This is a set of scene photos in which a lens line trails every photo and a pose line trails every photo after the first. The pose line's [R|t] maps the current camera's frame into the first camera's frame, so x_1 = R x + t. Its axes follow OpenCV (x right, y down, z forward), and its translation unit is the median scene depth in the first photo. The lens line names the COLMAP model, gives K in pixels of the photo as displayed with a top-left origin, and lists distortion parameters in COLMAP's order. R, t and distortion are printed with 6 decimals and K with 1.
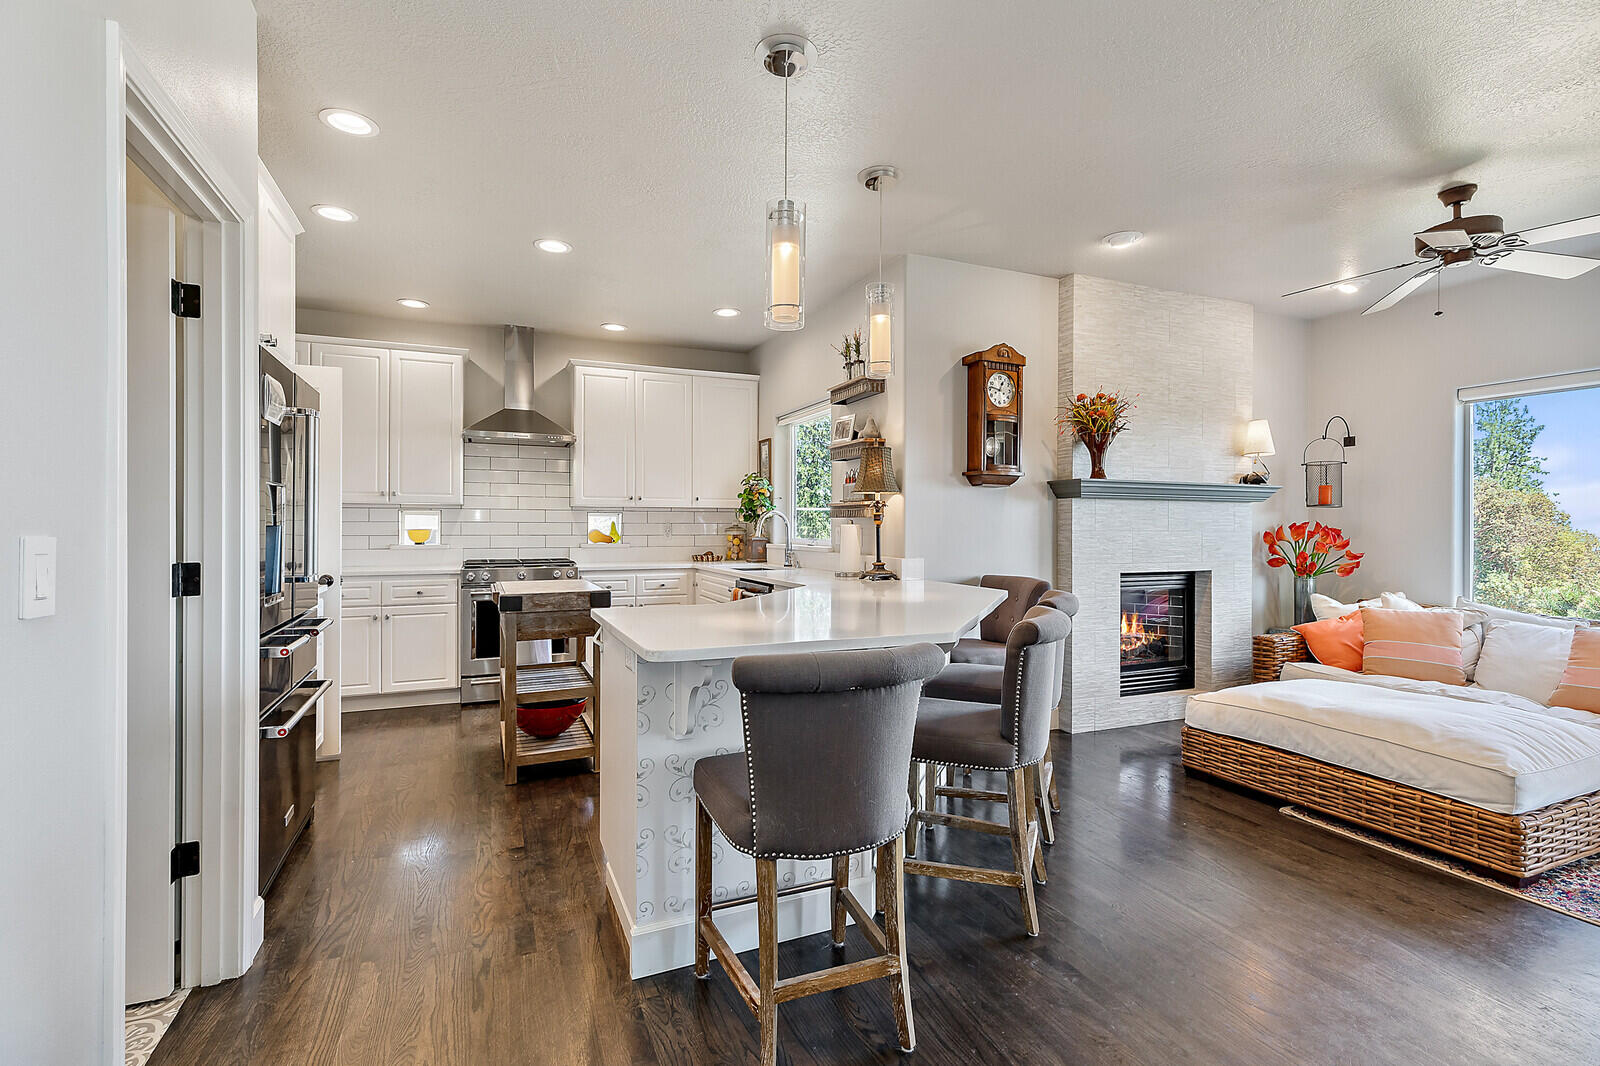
lens RADIAL K [[742.9, 0, 815.0], [0, 742.9, 514.0], [0, 0, 1]] dist [0.014714, -0.000381]
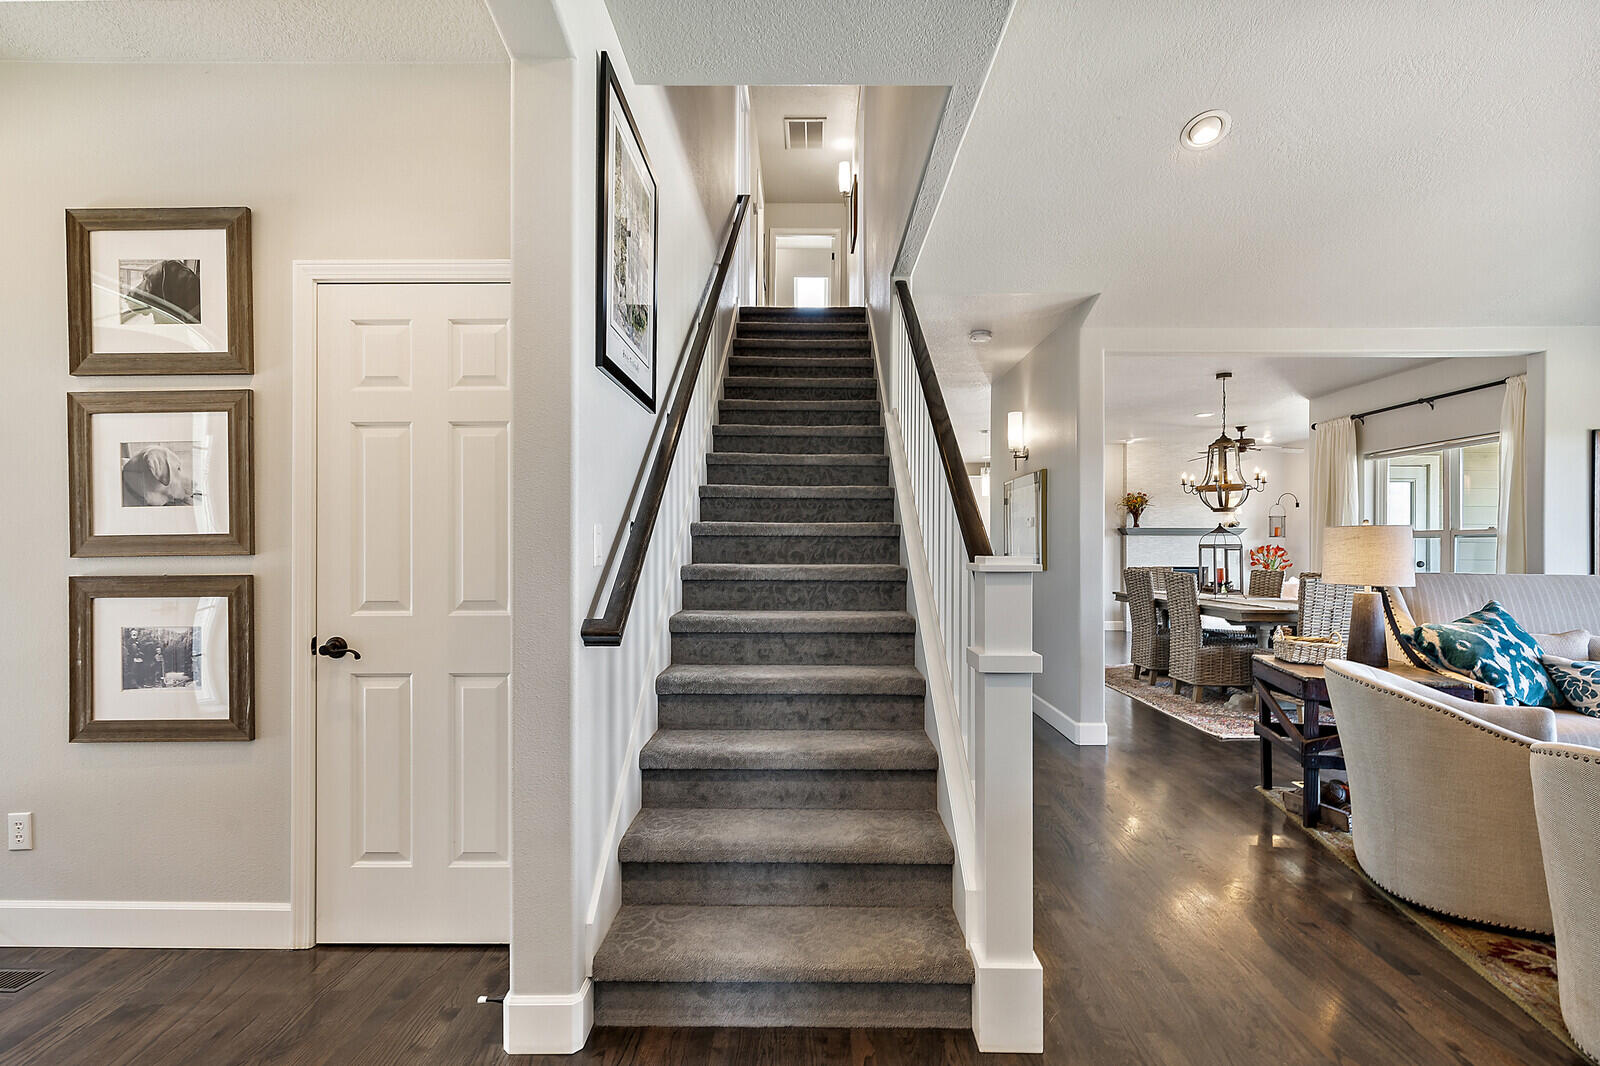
lens RADIAL K [[742.9, 0, 796.2], [0, 742.9, 537.5], [0, 0, 1]] dist [0.014714, -0.000381]
pose [[0.913961, -0.006720, -0.405746, 0.313617], [0.008763, 0.999957, 0.003178, -0.028449], [0.405707, -0.006460, 0.913980, -1.524936]]
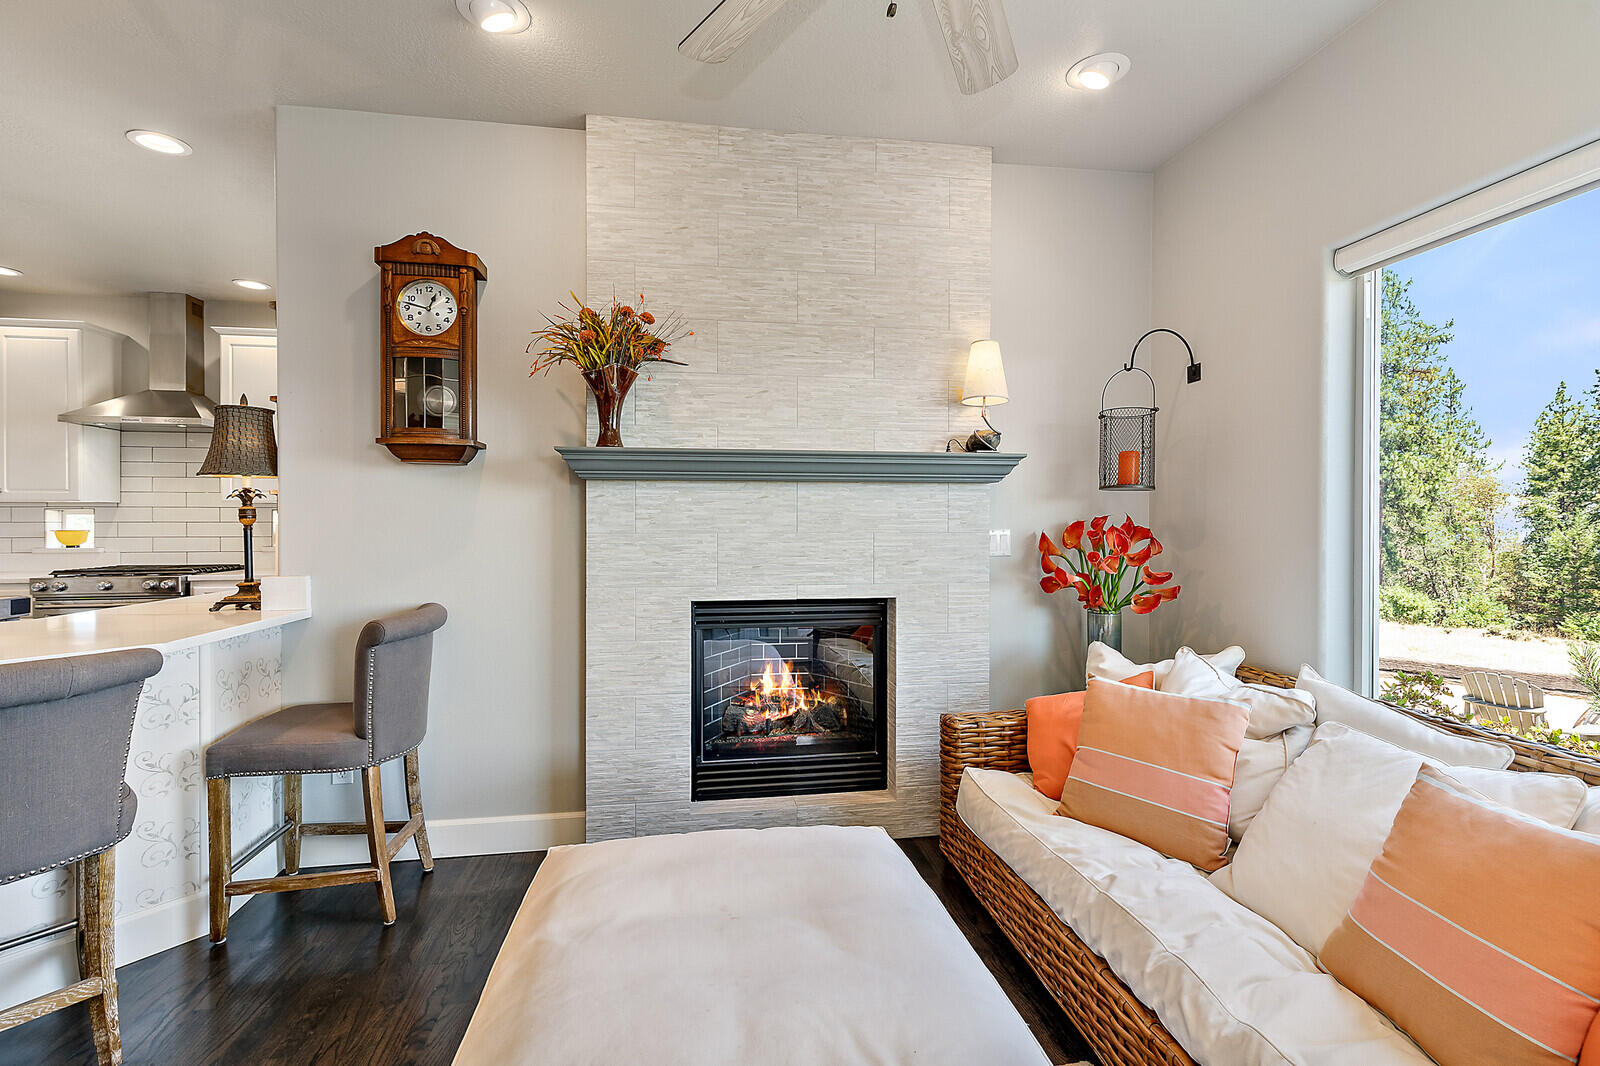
lens RADIAL K [[742.9, 0, 791.3], [0, 742.9, 519.1], [0, 0, 1]] dist [0.014714, -0.000381]
pose [[0.966743, -0.005498, -0.255691, 0.605692], [0.008646, 0.999900, 0.011189, 0.005209], [0.255604, -0.013028, 0.966694, 0.403075]]
